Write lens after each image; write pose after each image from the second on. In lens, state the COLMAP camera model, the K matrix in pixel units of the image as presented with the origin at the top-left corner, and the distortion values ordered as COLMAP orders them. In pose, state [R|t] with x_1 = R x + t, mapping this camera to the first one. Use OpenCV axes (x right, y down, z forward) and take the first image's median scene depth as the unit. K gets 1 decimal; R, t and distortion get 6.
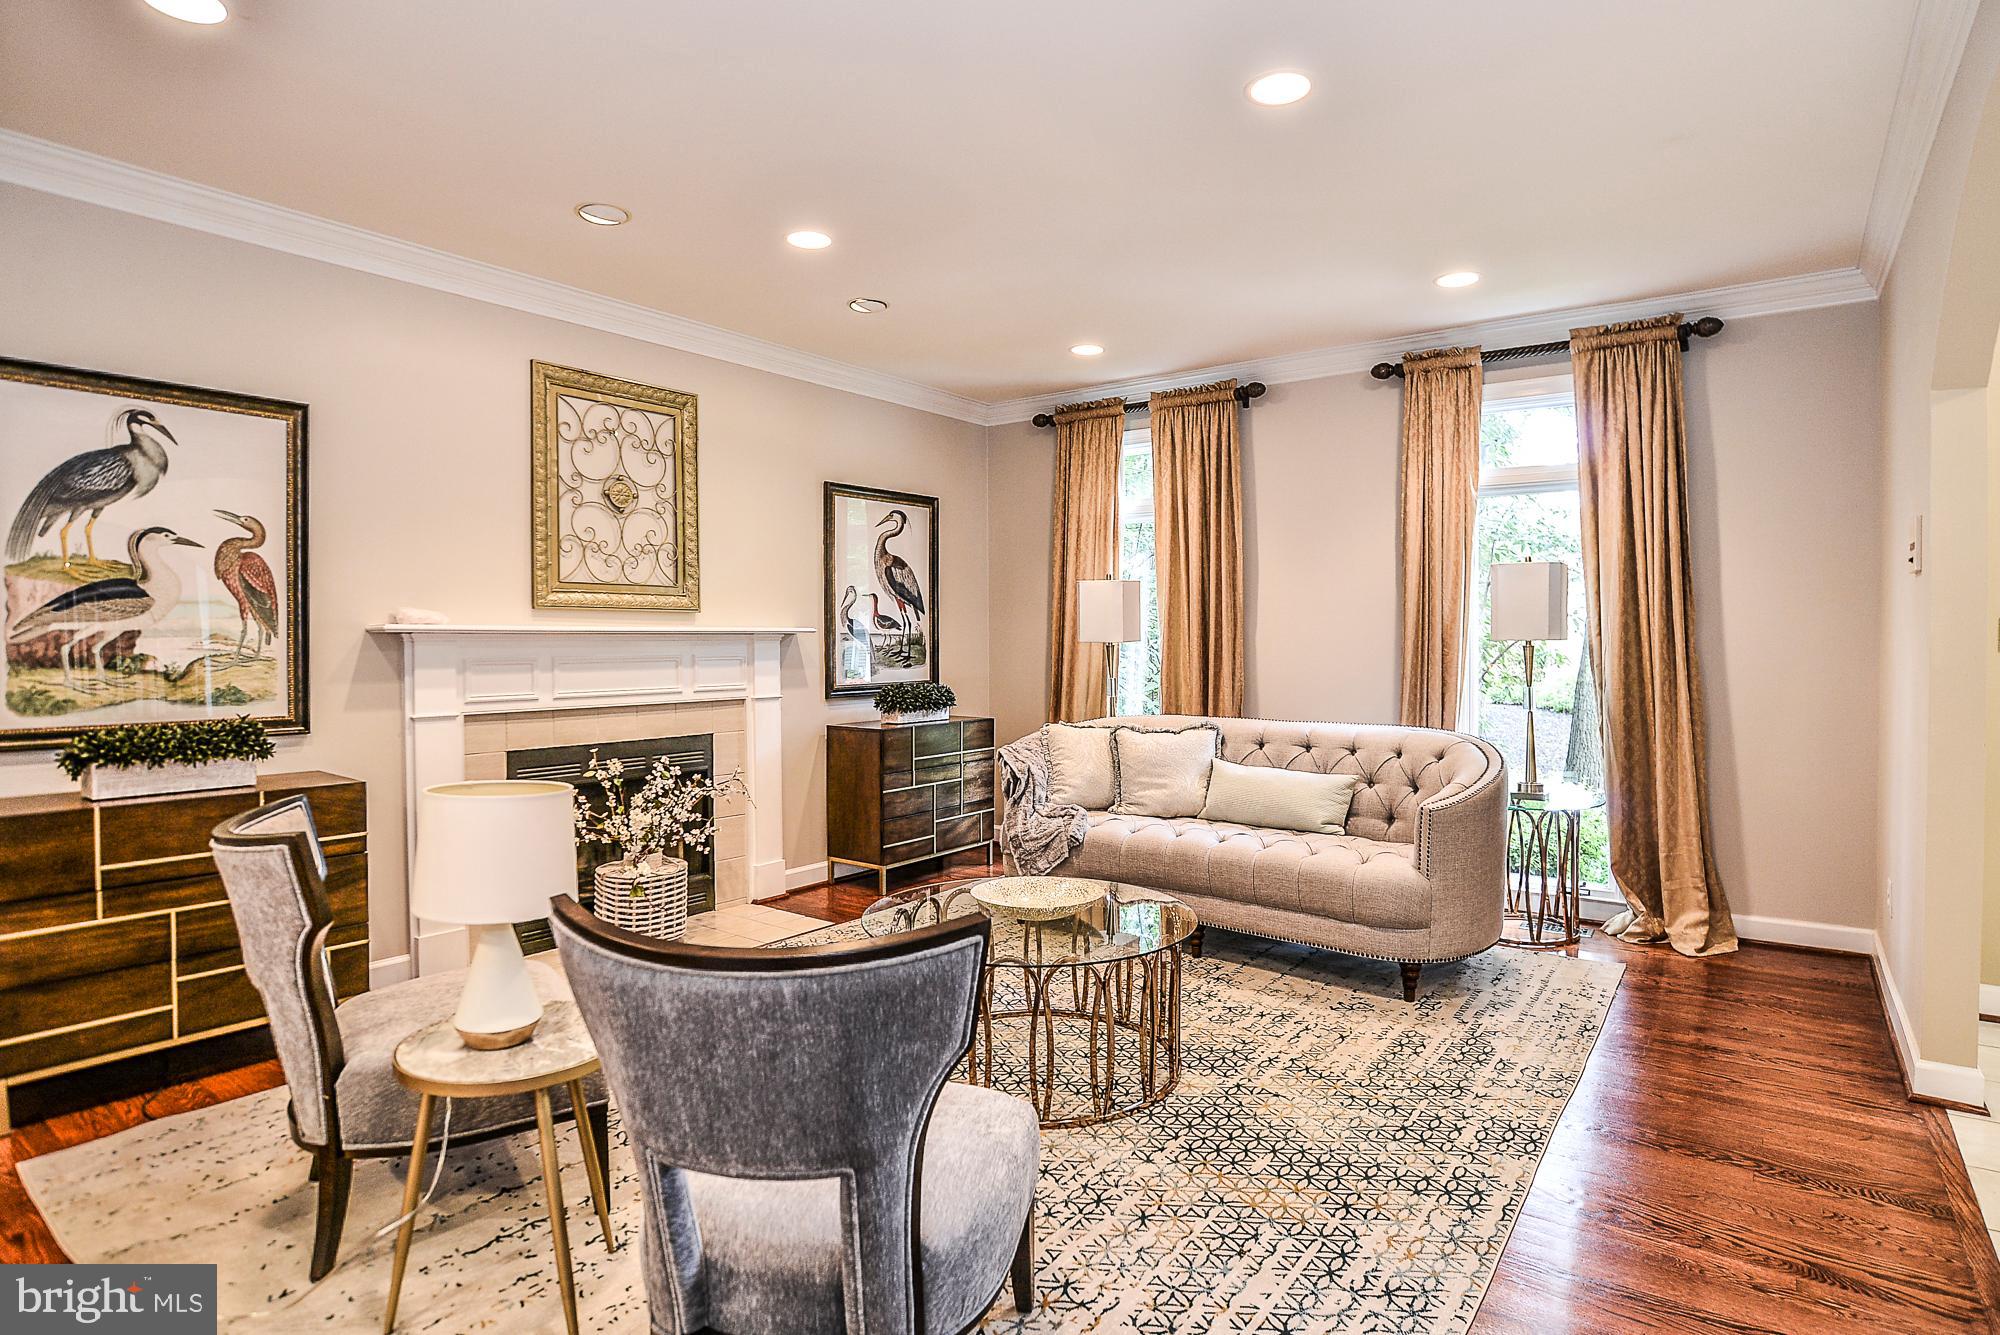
lens RADIAL K [[1073.3, 0, 1037.4], [0, 1073.3, 632.8], [0, 0, 1]] dist [-0.075693, 0.028327]
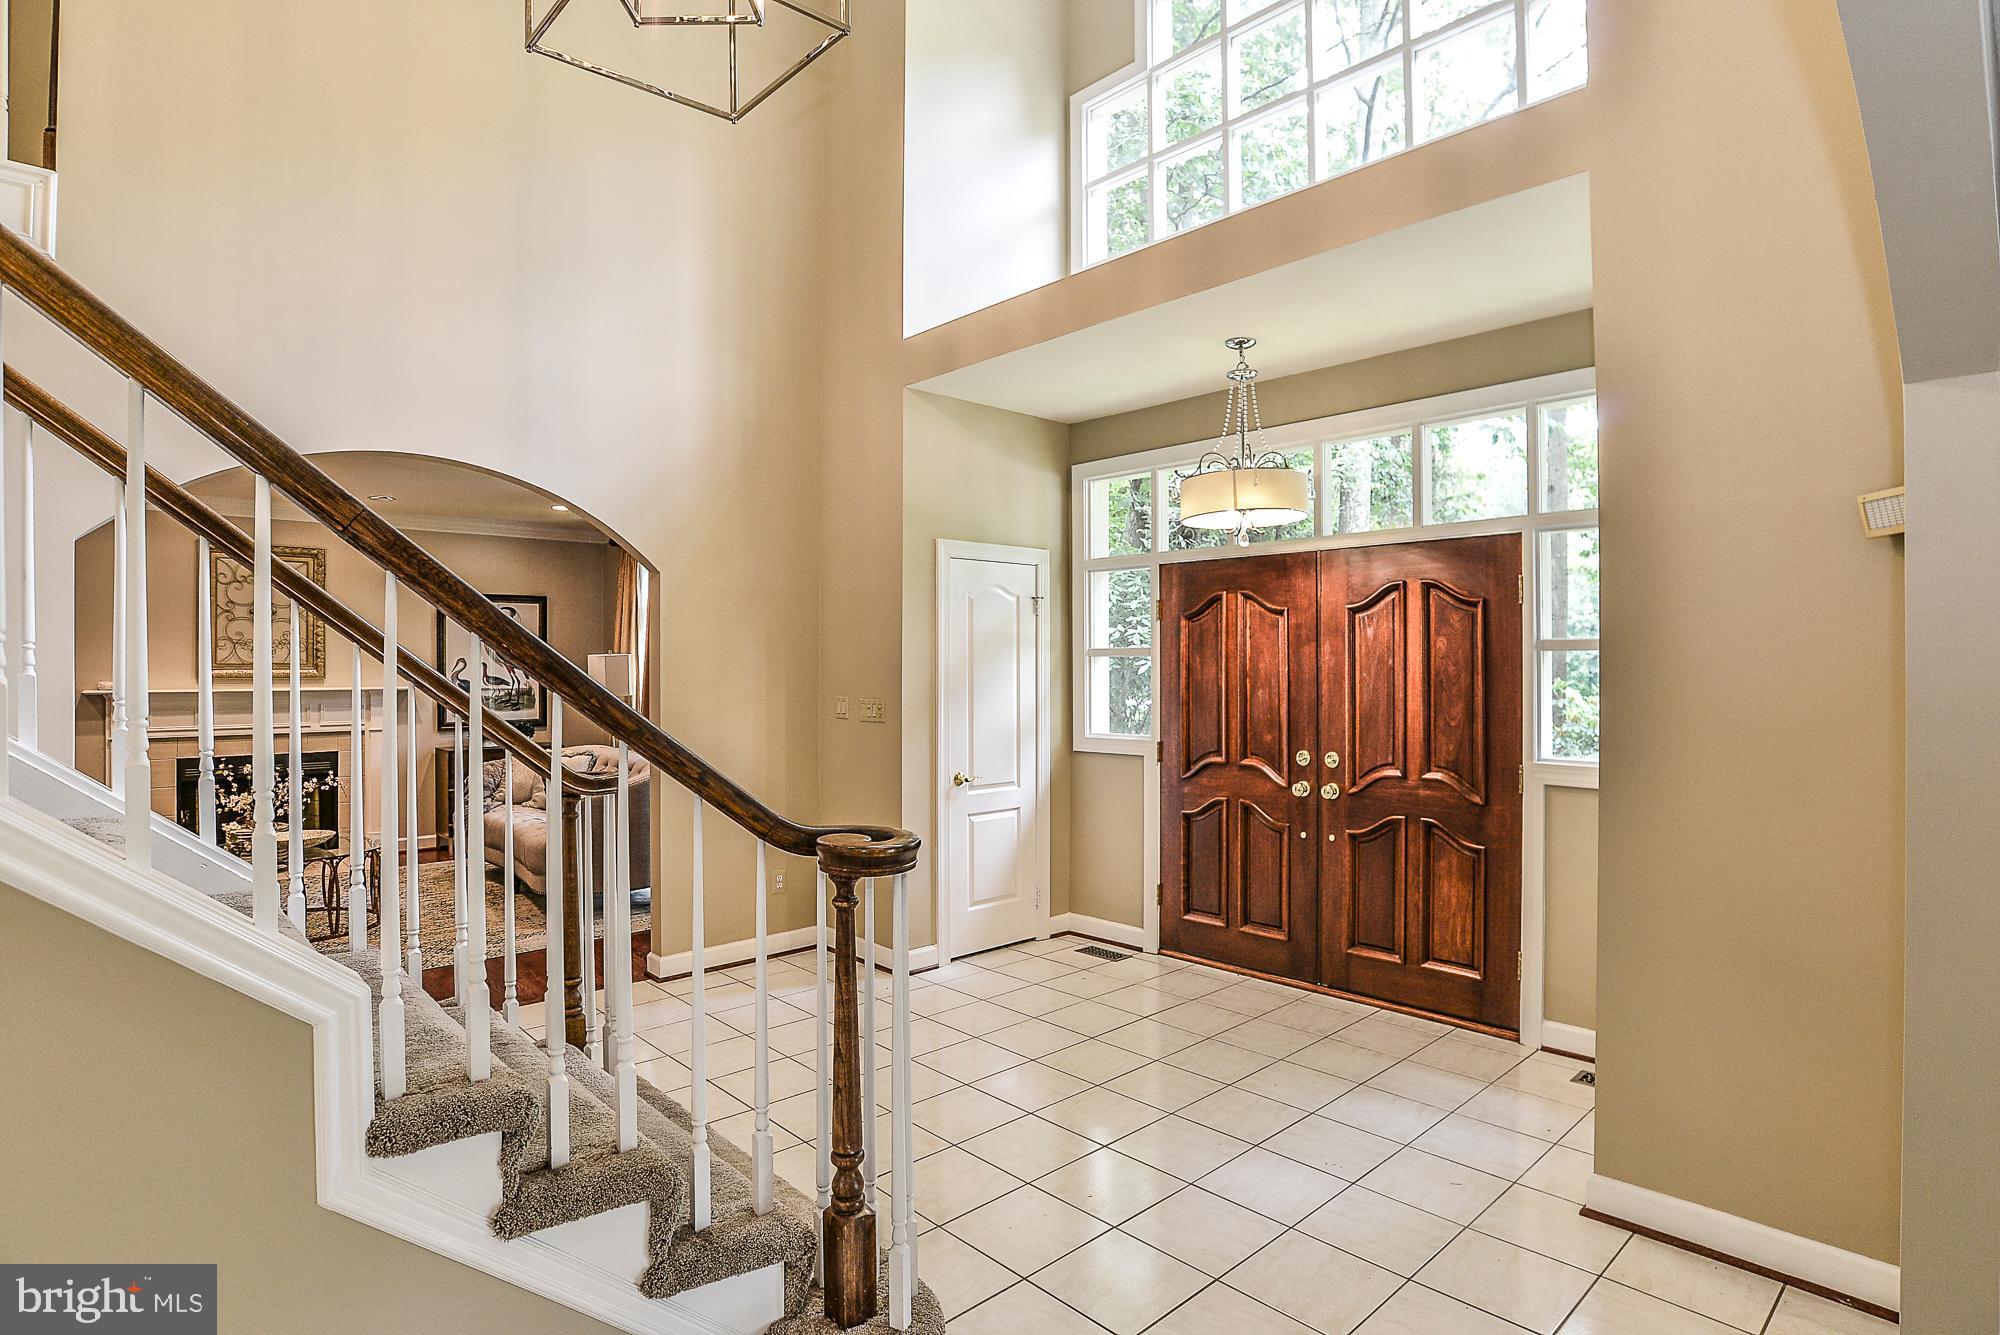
lens RADIAL K [[1024.3, 0, 1011.4], [0, 1024.3, 650.1], [0, 0, 1]] dist [-0.051336, 0.019915]
pose [[0.981530, -0.004374, -0.191261, 1.149797], [0.002543, 0.999949, -0.009816, -0.050415], [0.191294, 0.009148, 0.981490, -0.381491]]
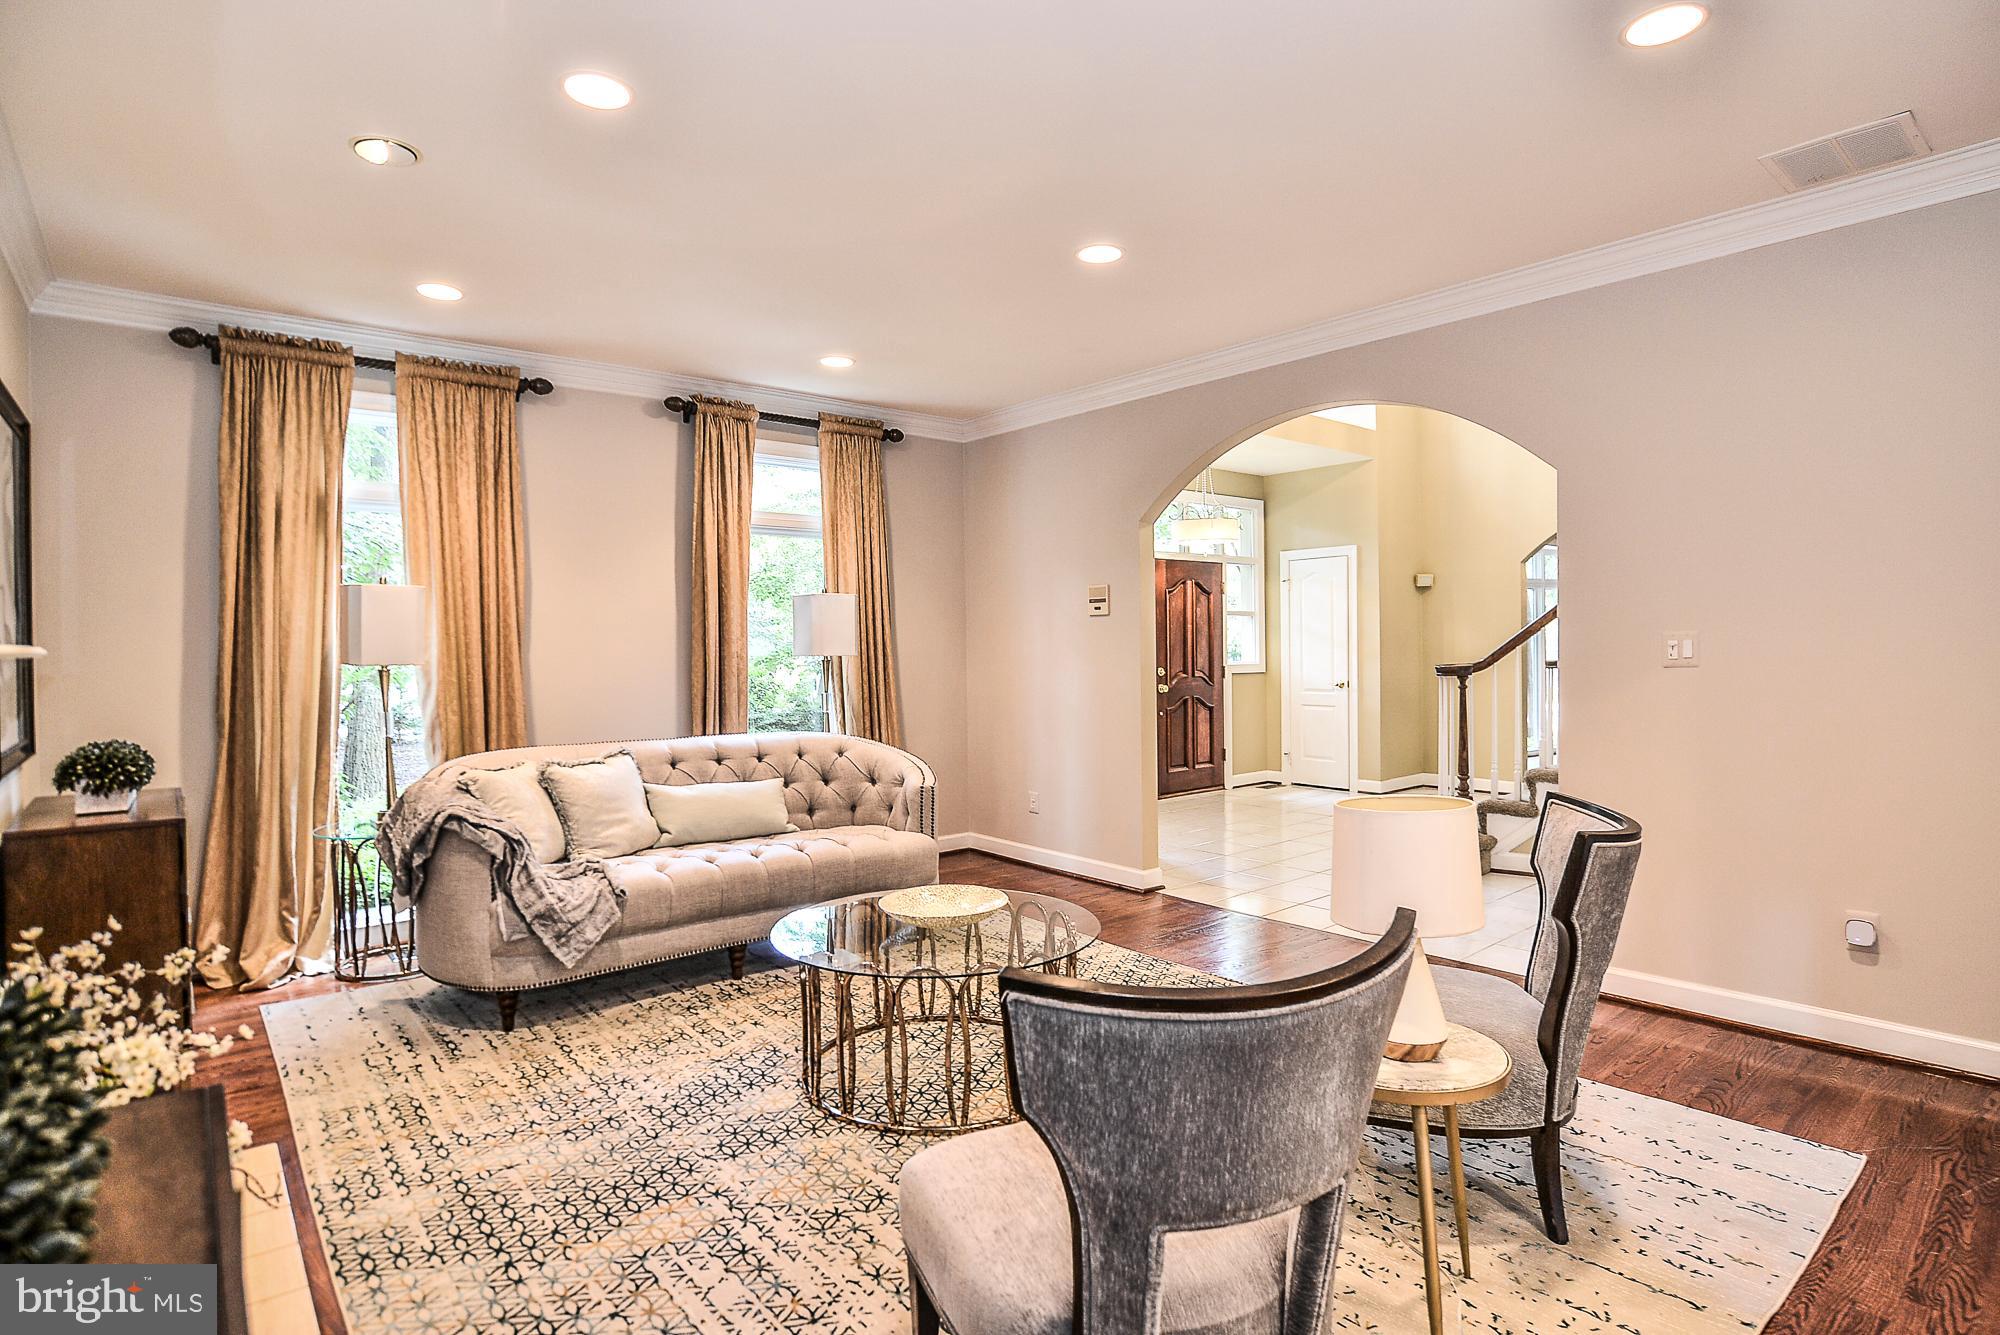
lens RADIAL K [[1024.3, 0, 1011.4], [0, 1024.3, 650.1], [0, 0, 1]] dist [-0.051336, 0.019915]
pose [[0.246971, -0.002232, 0.969020, -0.665603], [0.010337, 0.999947, -0.000331, 0.002958], [-0.968968, 0.010099, 0.246980, 0.494028]]
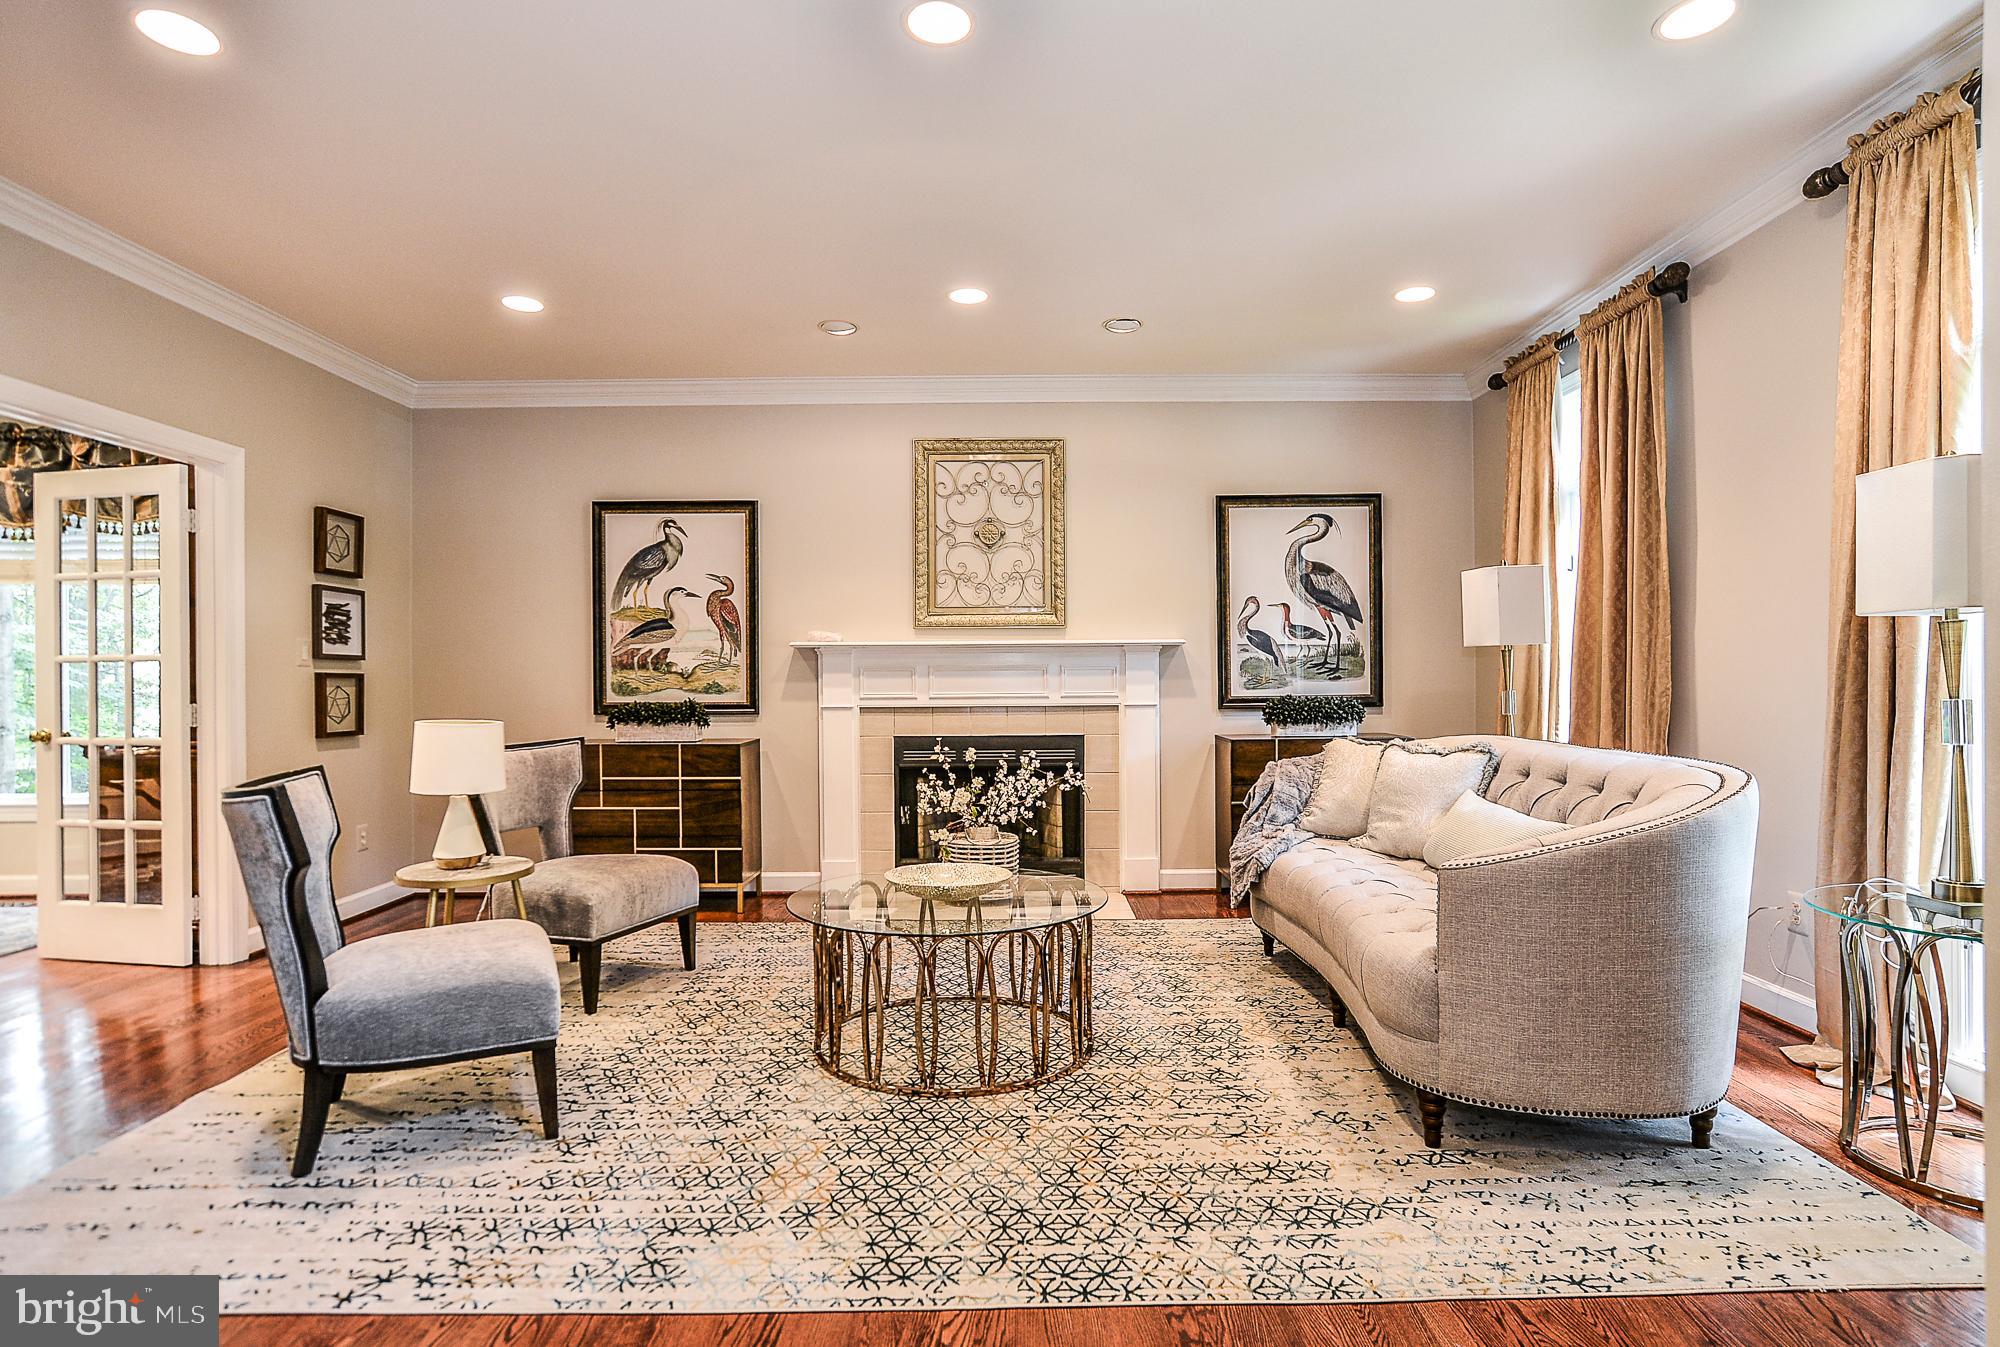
lens RADIAL K [[1045.7, 0, 1001.3], [0, 1045.7, 667.0], [0, 0, 1]] dist [-0.030678, 0.000462]
pose [[0.578398, -0.012391, -0.815661, 0.614230], [0.009975, 0.999917, -0.008117, 0.034594], [0.815694, -0.003442, 0.578474, 0.320420]]
